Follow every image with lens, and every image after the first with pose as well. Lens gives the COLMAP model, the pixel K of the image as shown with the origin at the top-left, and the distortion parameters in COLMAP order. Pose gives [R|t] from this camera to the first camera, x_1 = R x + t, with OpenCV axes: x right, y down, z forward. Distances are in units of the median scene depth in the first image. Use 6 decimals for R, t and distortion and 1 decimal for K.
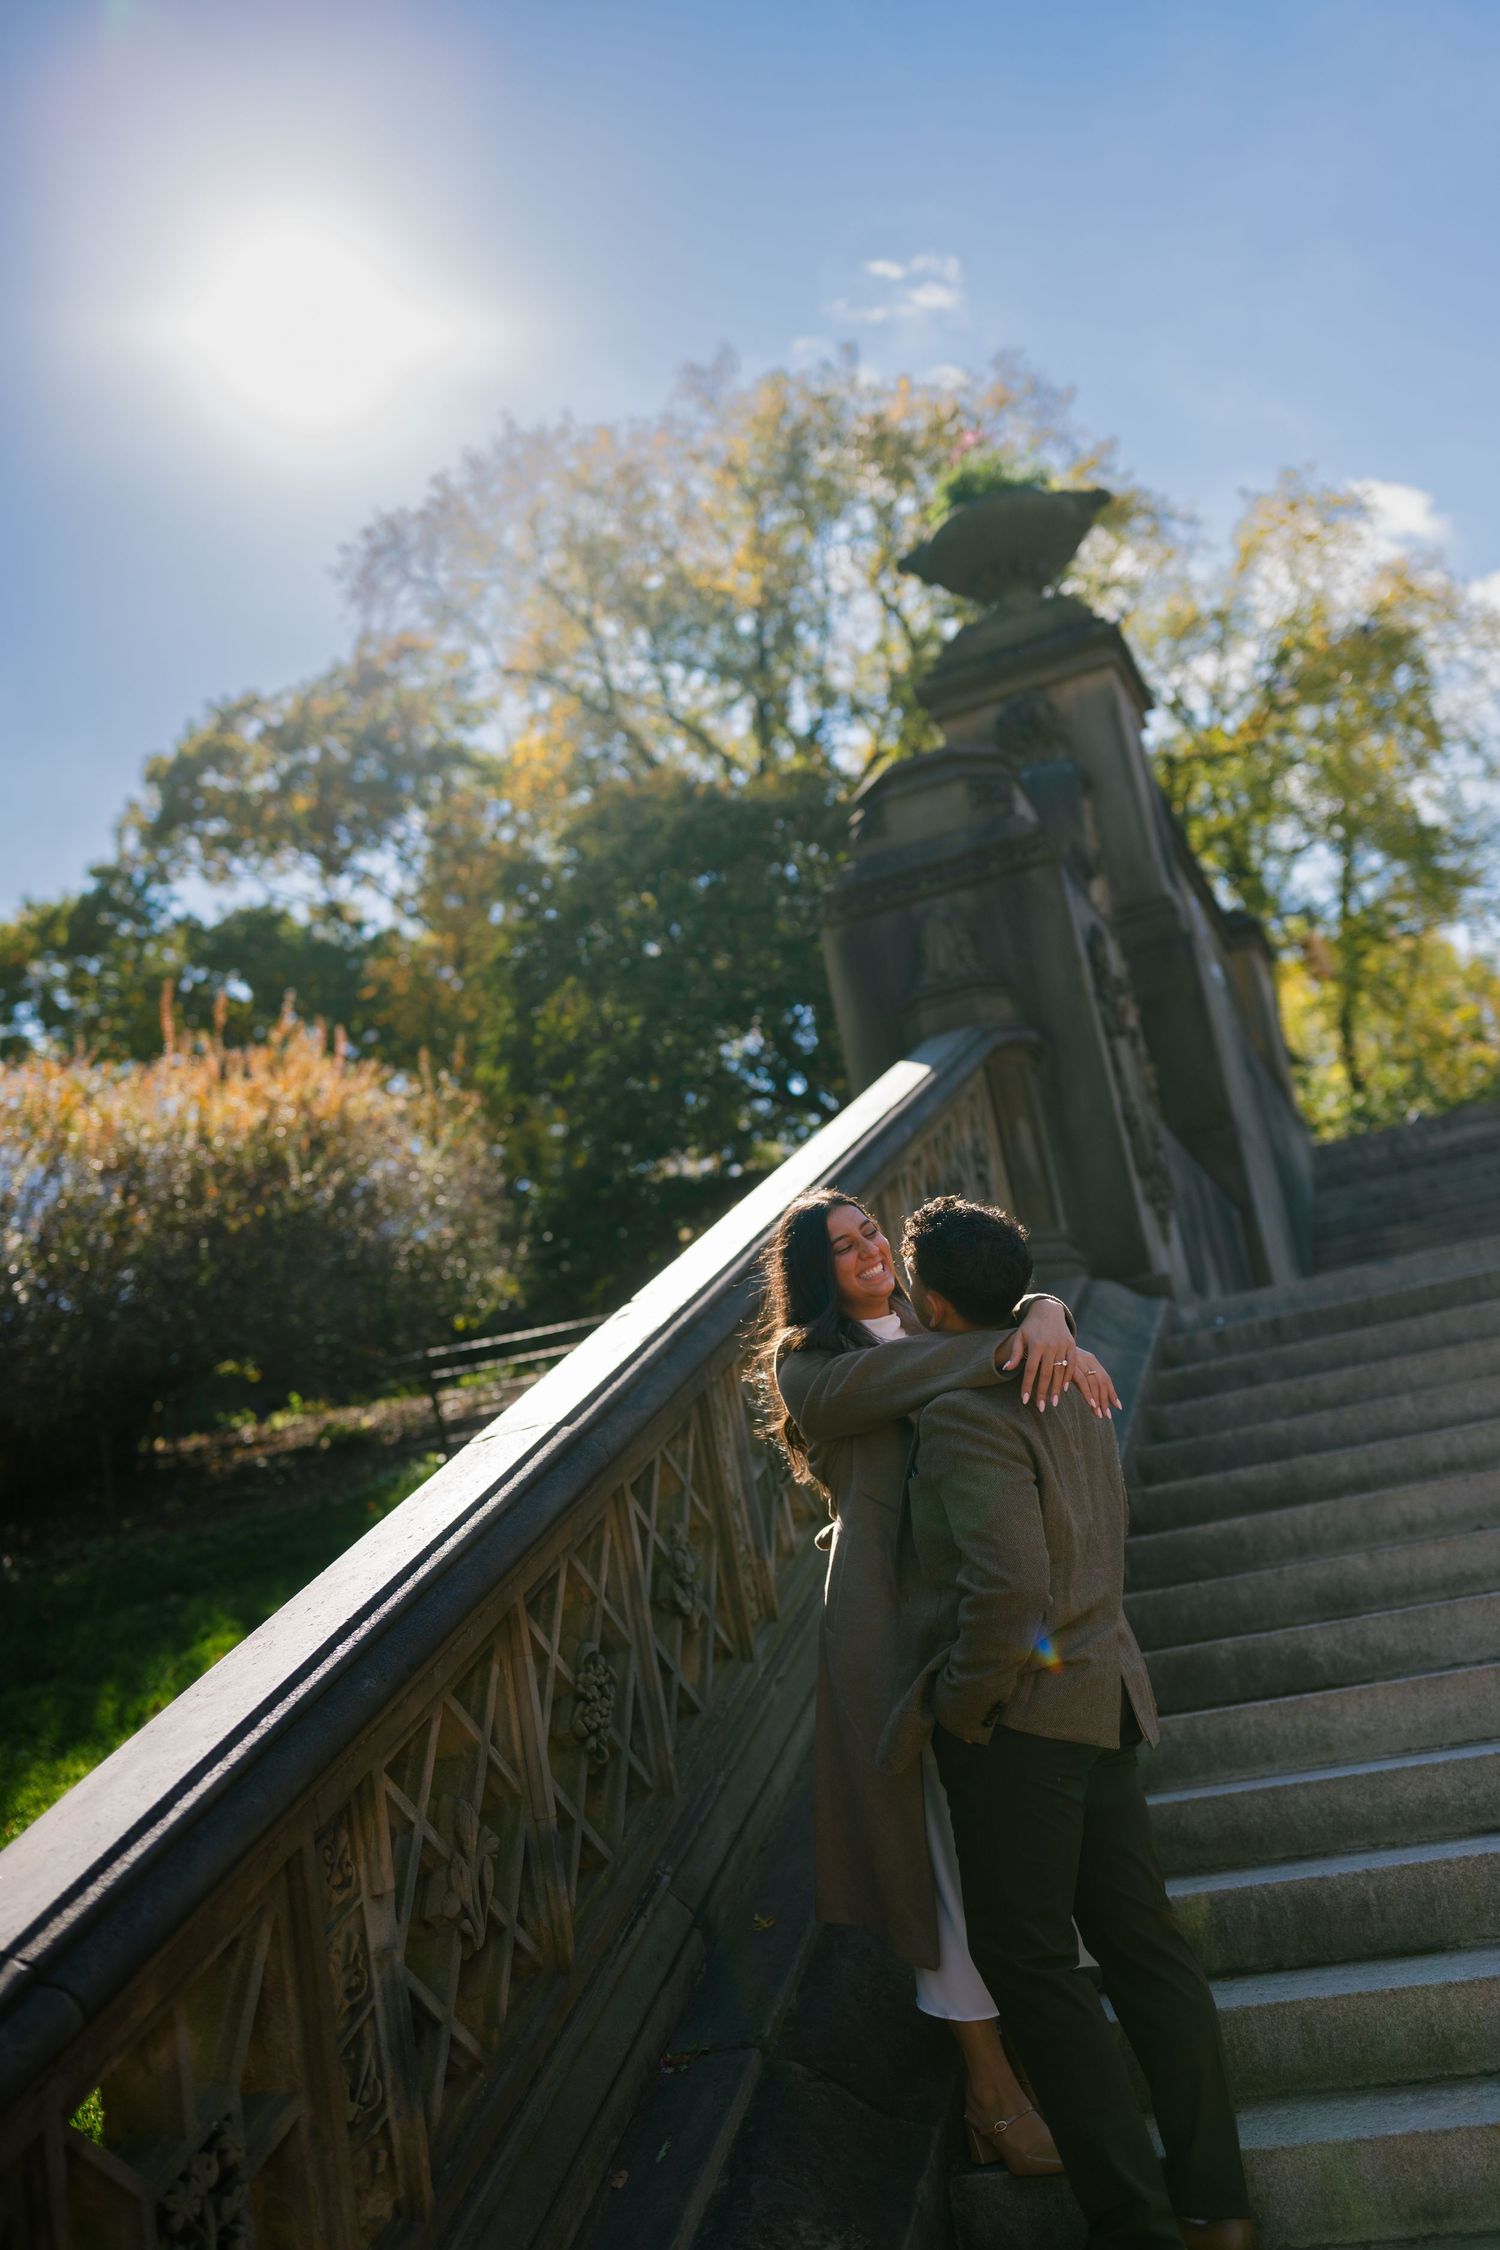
lens RADIAL K [[2147.1, 0, 755.4], [0, 2147.1, 1123.2], [0, 0, 1]] dist [0.010407, 0.000000]
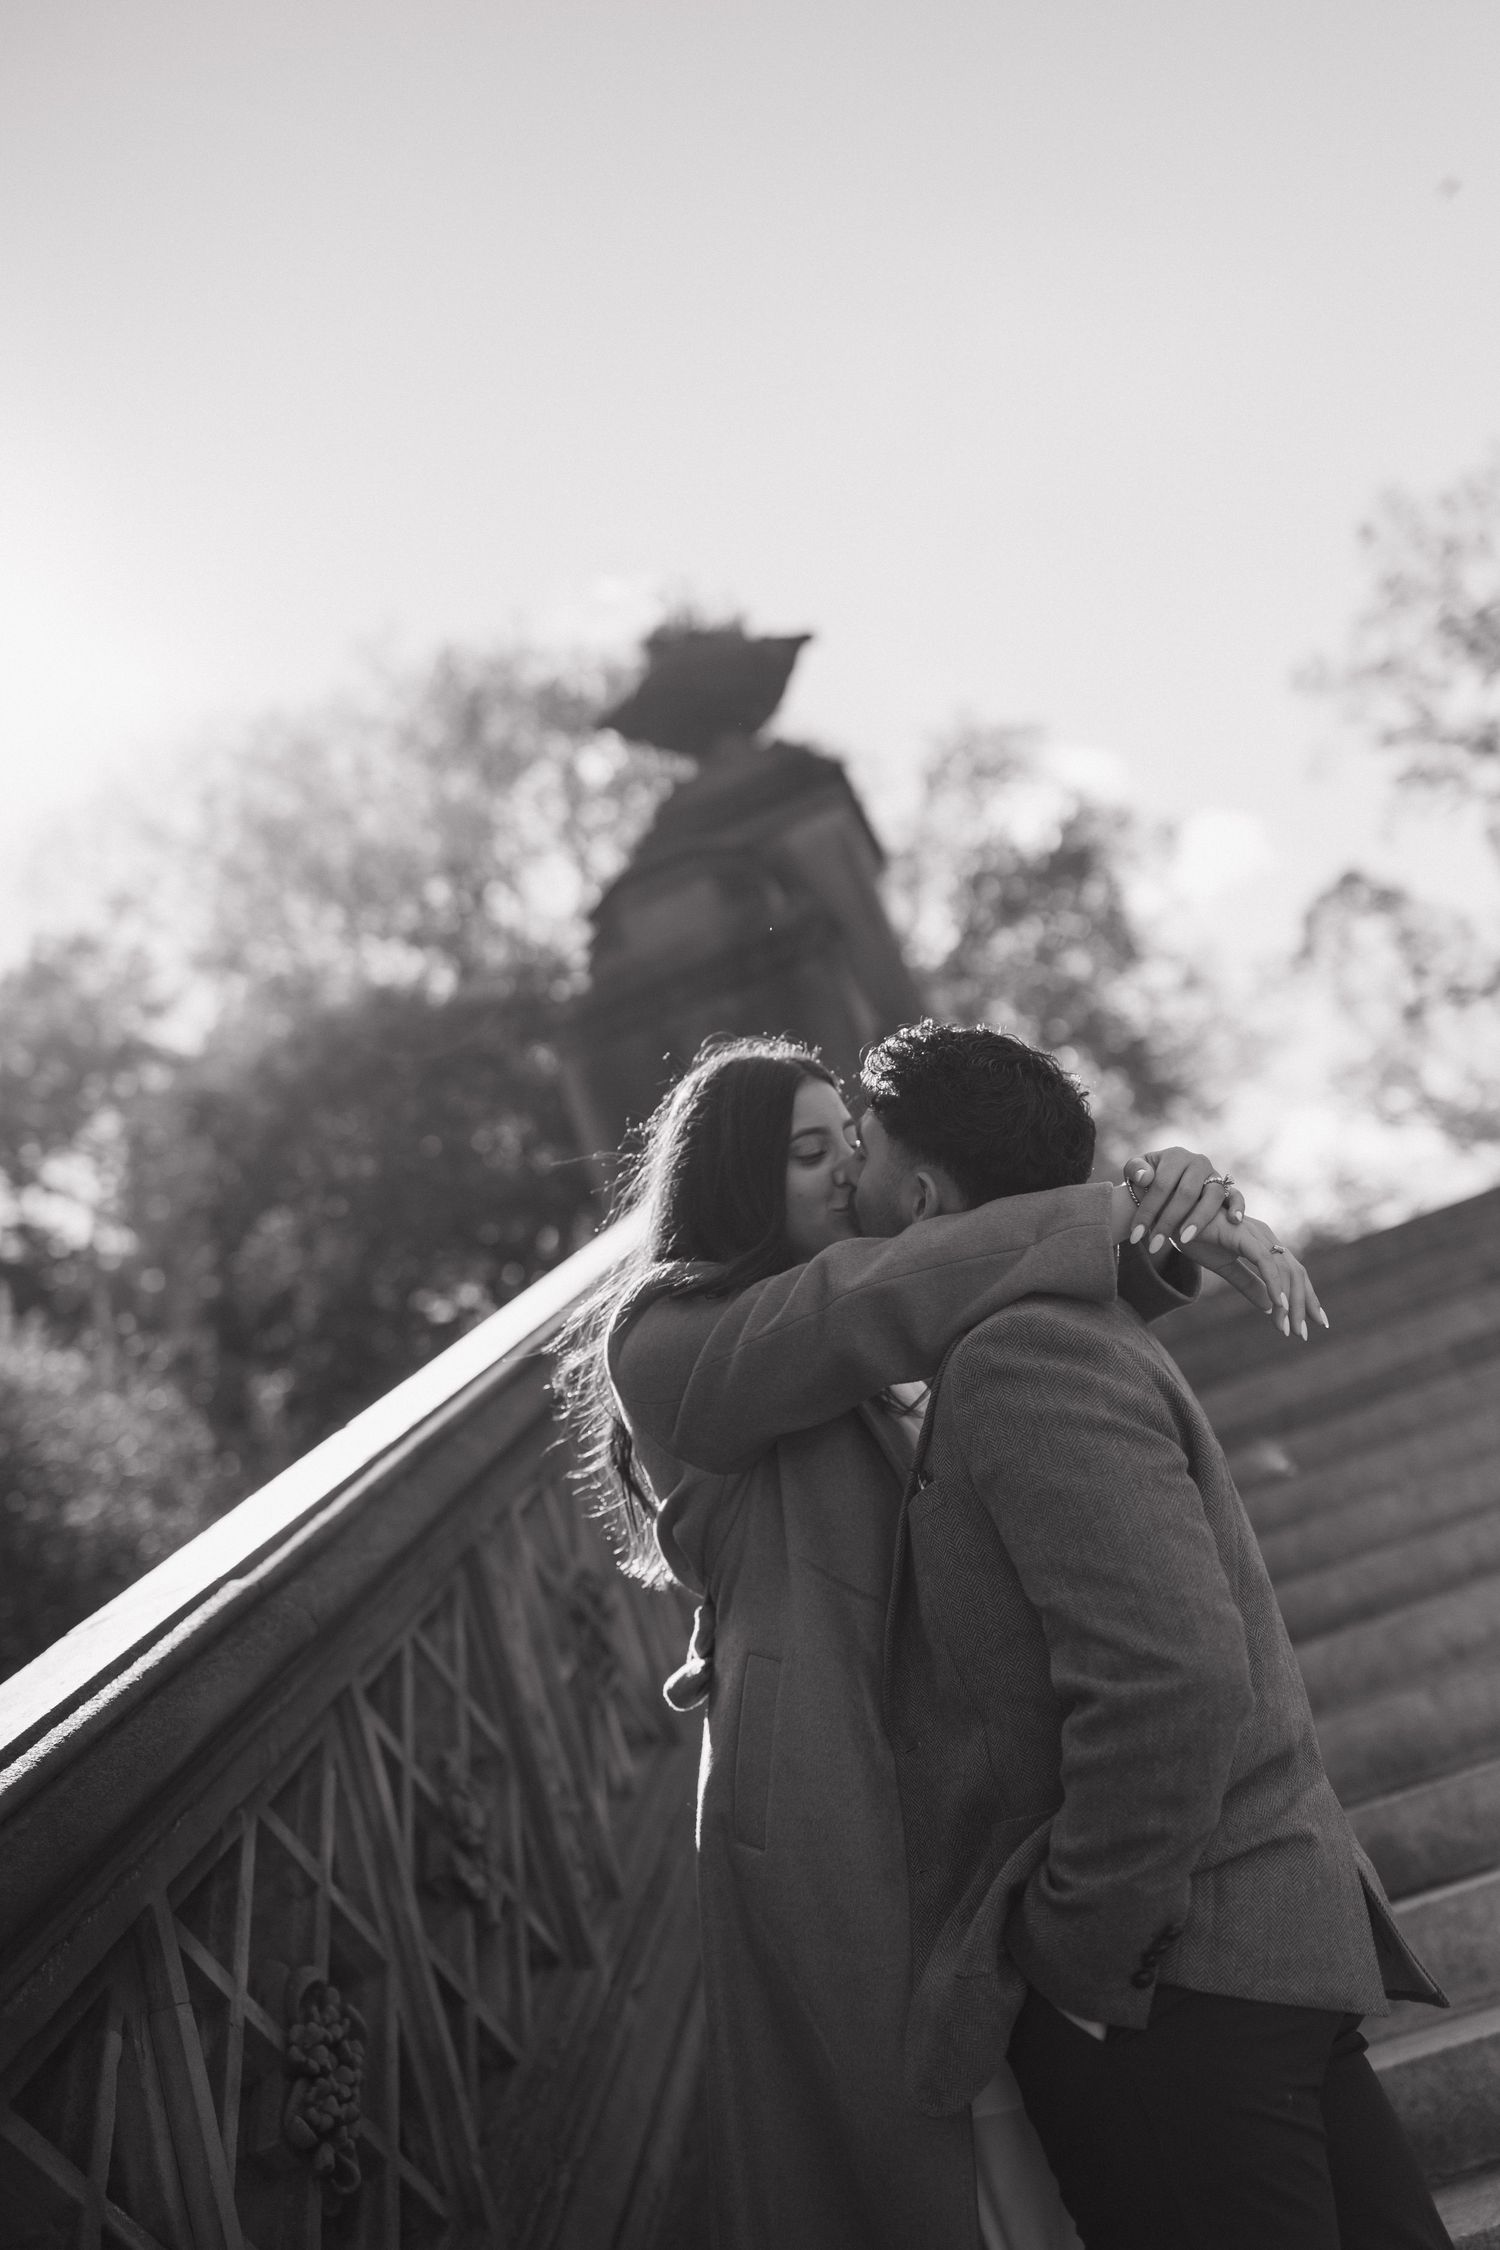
lens RADIAL K [[2147.1, 0, 749.1], [0, 2147.1, 1145.6], [0, 0, 1]] dist [0.010407, 0.000000]
pose [[0.987069, -0.095800, 0.128522, -0.012920], [0.110850, 0.987096, -0.115560, 0.088205], [-0.115793, 0.128312, 0.984951, 0.332720]]
